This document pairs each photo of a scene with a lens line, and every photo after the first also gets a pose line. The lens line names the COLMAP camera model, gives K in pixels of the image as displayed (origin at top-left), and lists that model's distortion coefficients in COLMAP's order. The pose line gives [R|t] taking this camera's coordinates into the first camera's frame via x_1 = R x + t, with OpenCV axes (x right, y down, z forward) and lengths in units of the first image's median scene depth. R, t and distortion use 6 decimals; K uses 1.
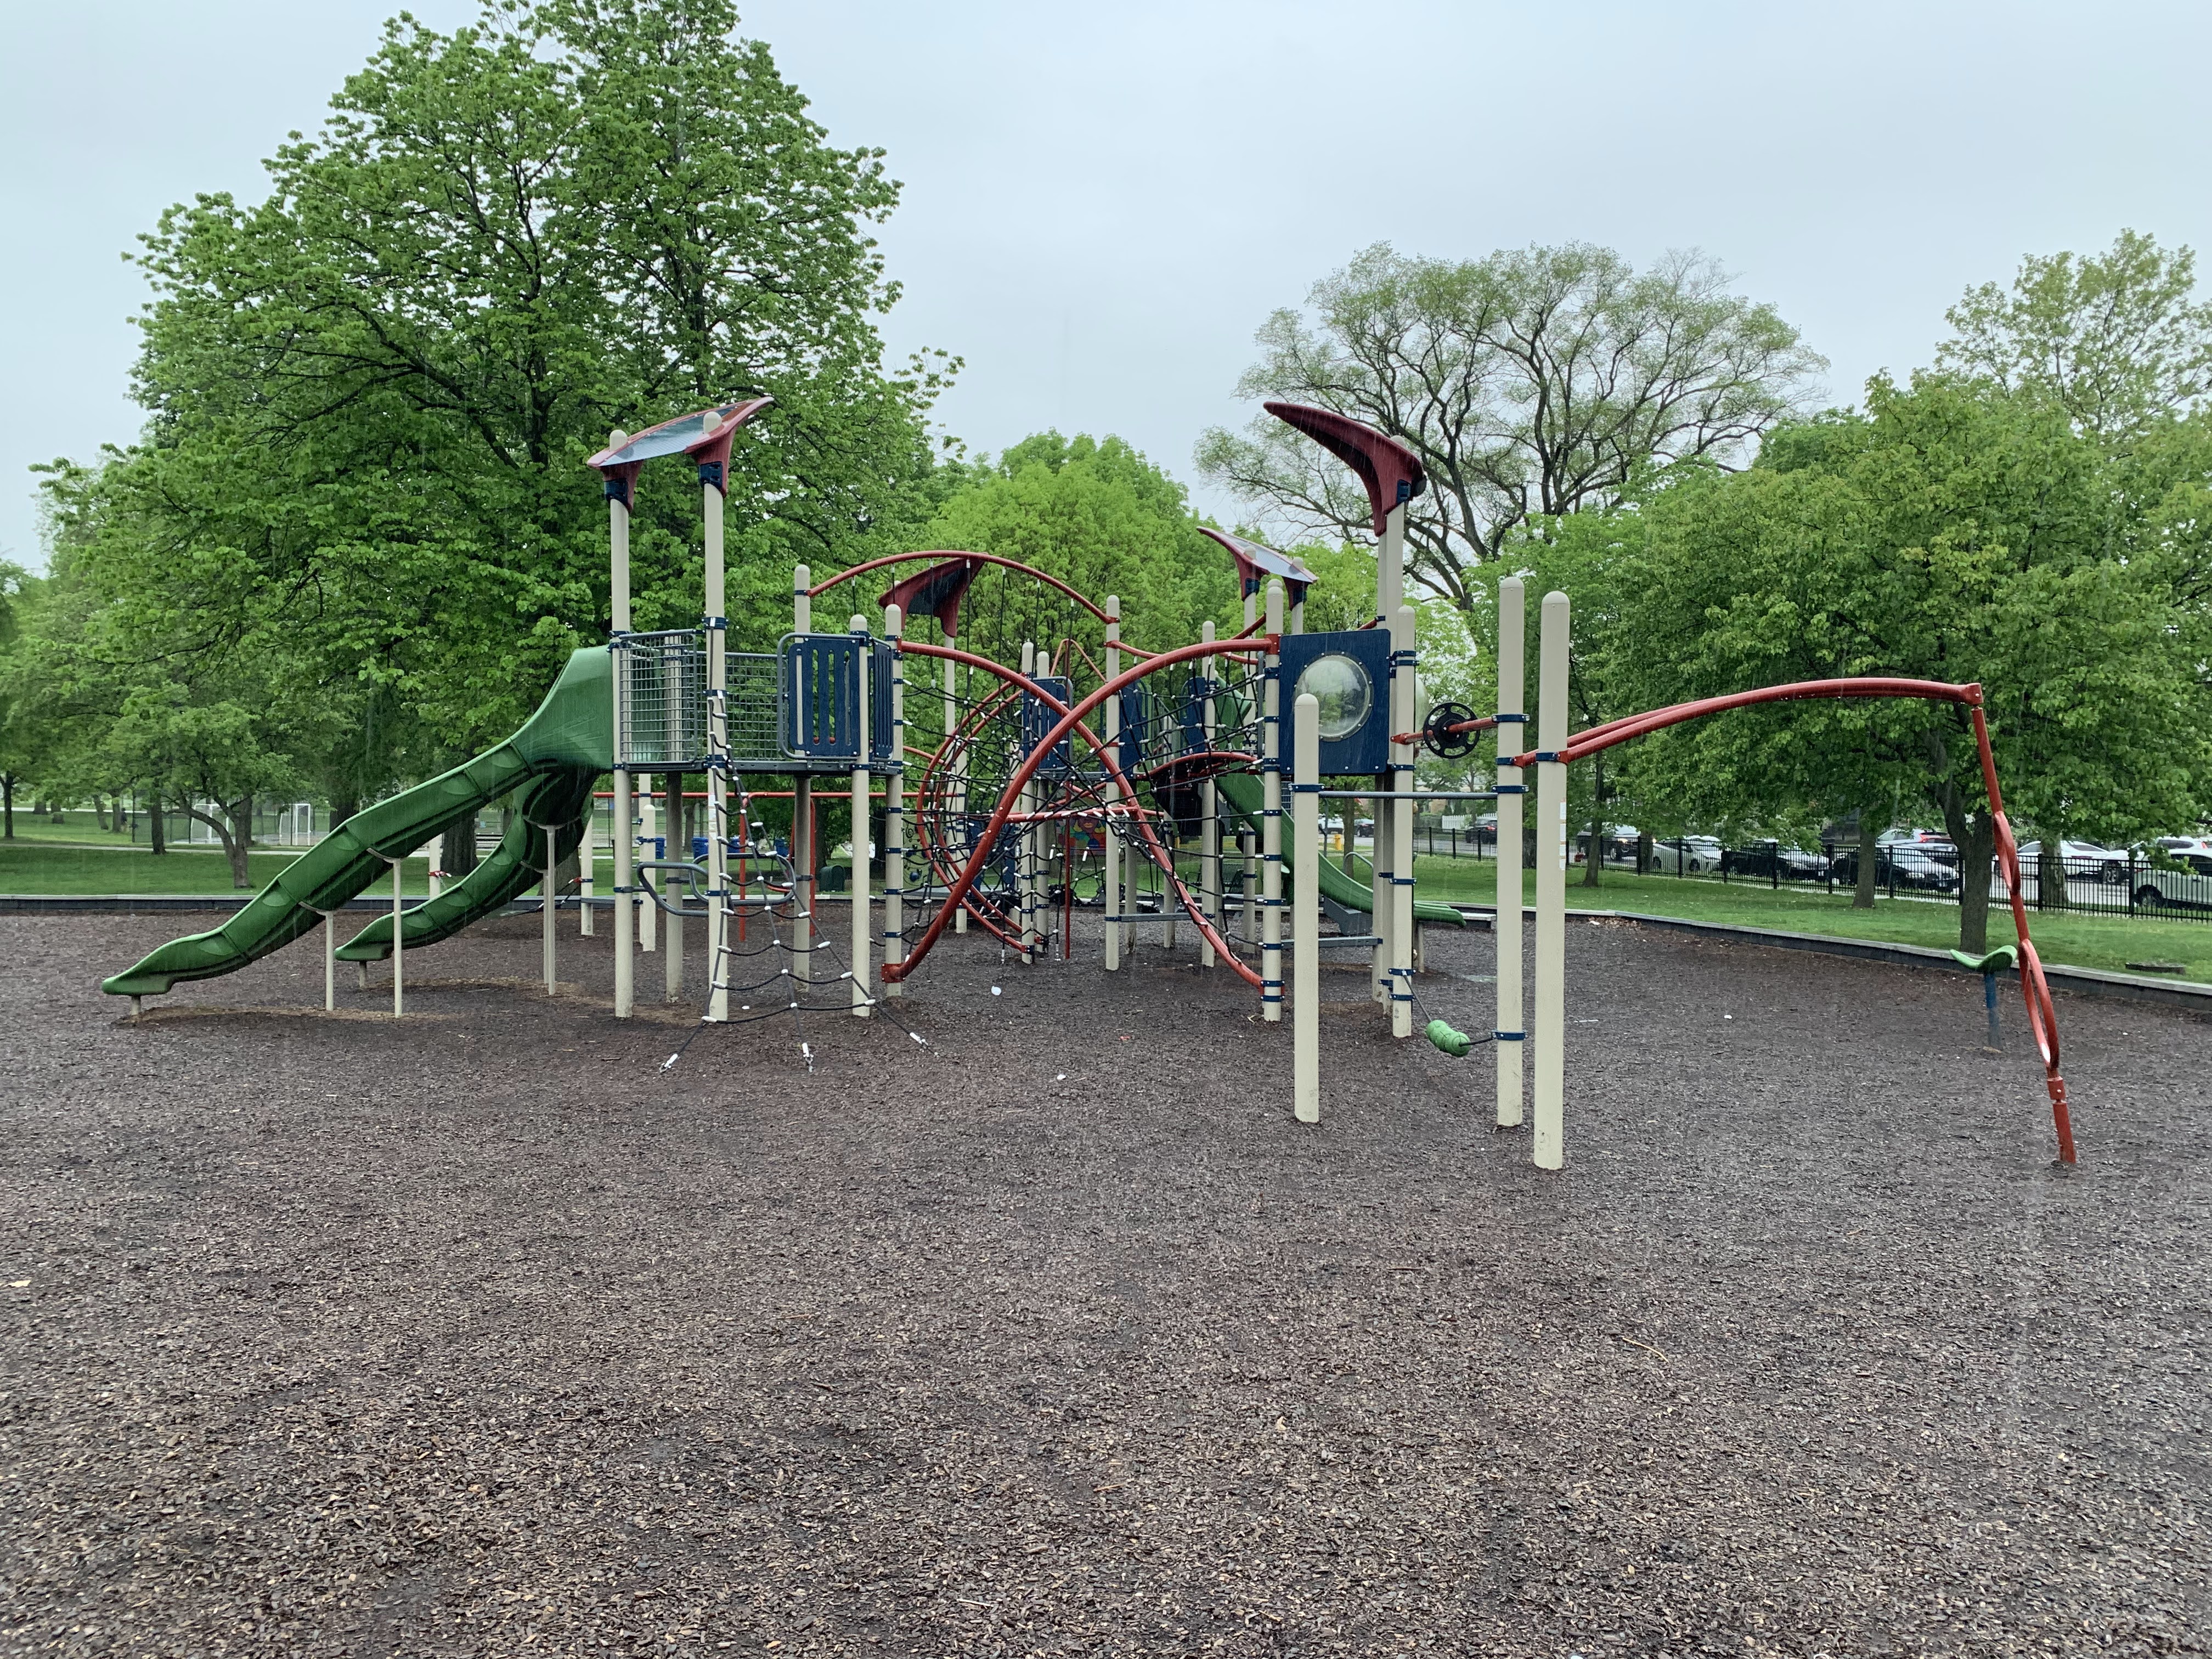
lens RADIAL K [[1670.9, 0, 1106.6], [0, 1670.9, 859.1], [0, 0, 1]] dist [0.041916, -0.045987]
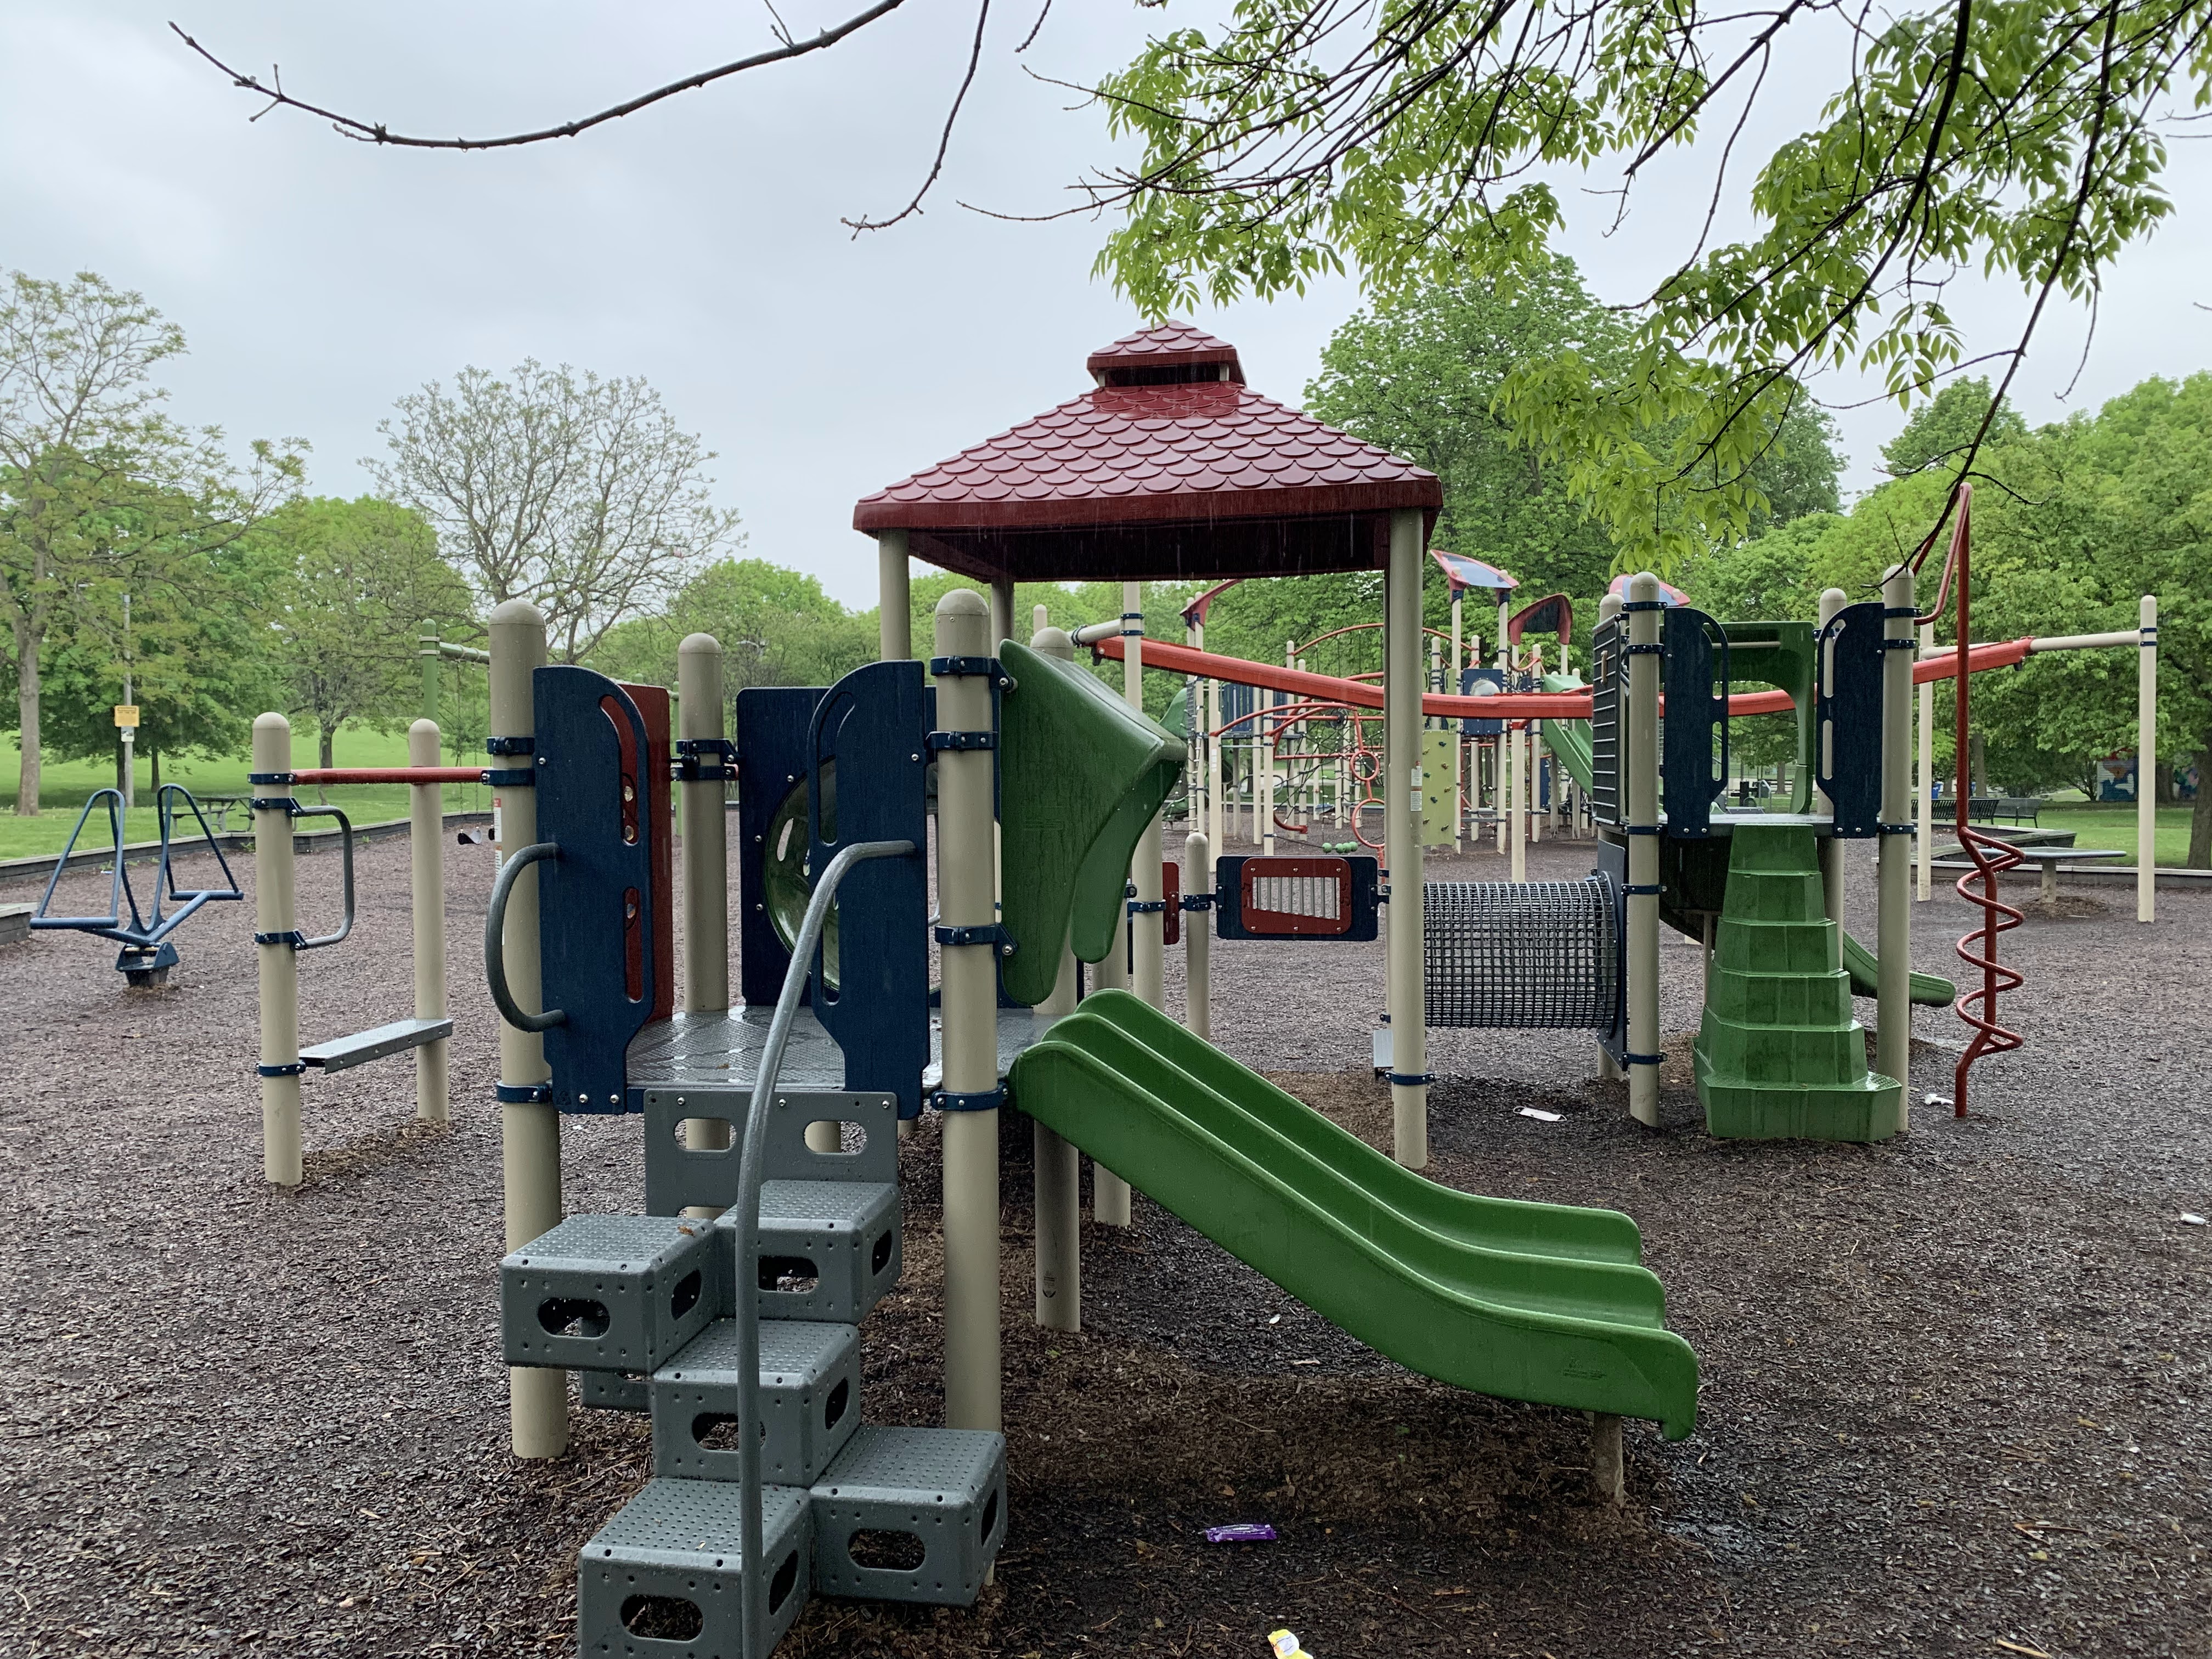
lens RADIAL K [[1670.9, 0, 1080.5], [0, 1670.9, 819.8], [0, 0, 1]] dist [0.041916, -0.045987]
pose [[0.644208, 0.020565, -0.764574, 0.695789], [-0.014550, 0.999787, 0.014632, 0.014700], [0.764712, 0.001699, 0.644370, -0.318099]]
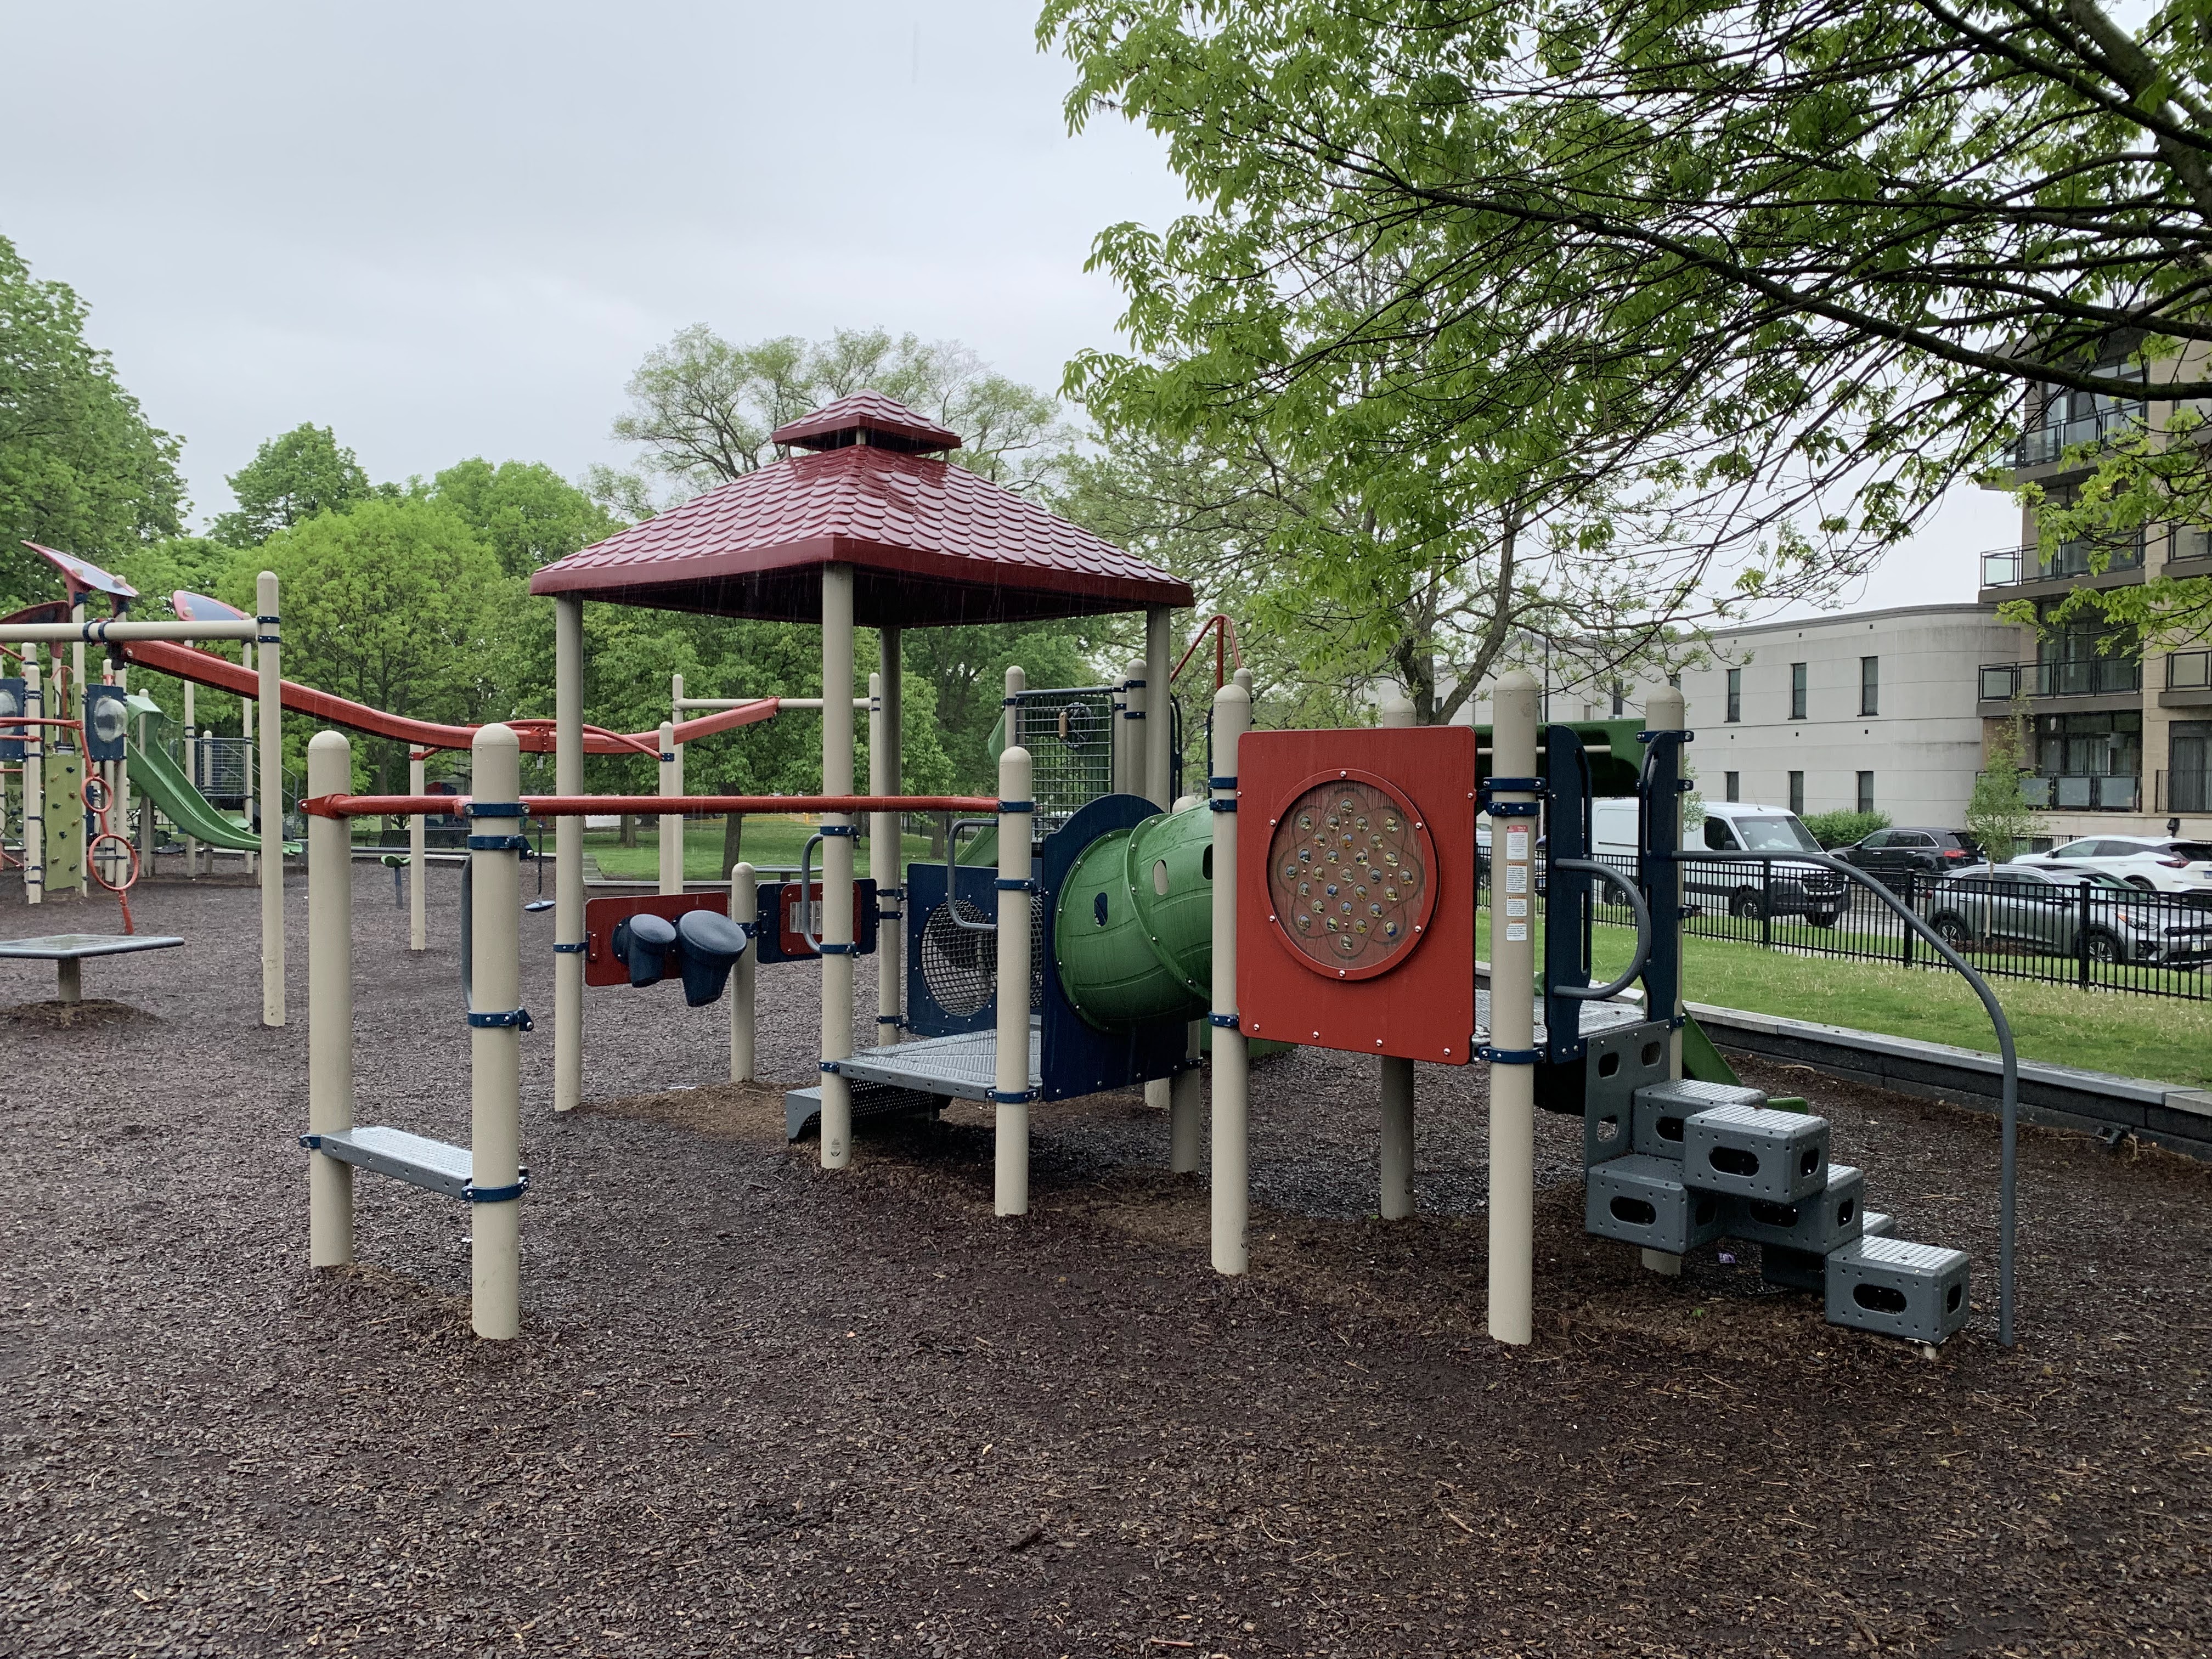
lens RADIAL K [[1670.9, 0, 1114.6], [0, 1670.9, 827.1], [0, 0, 1]] dist [0.041916, -0.045987]
pose [[0.988953, -0.001316, 0.148226, 0.476958], [0.002366, 0.999973, -0.006907, 0.017502], [-0.148213, 0.007181, 0.988929, -0.438480]]
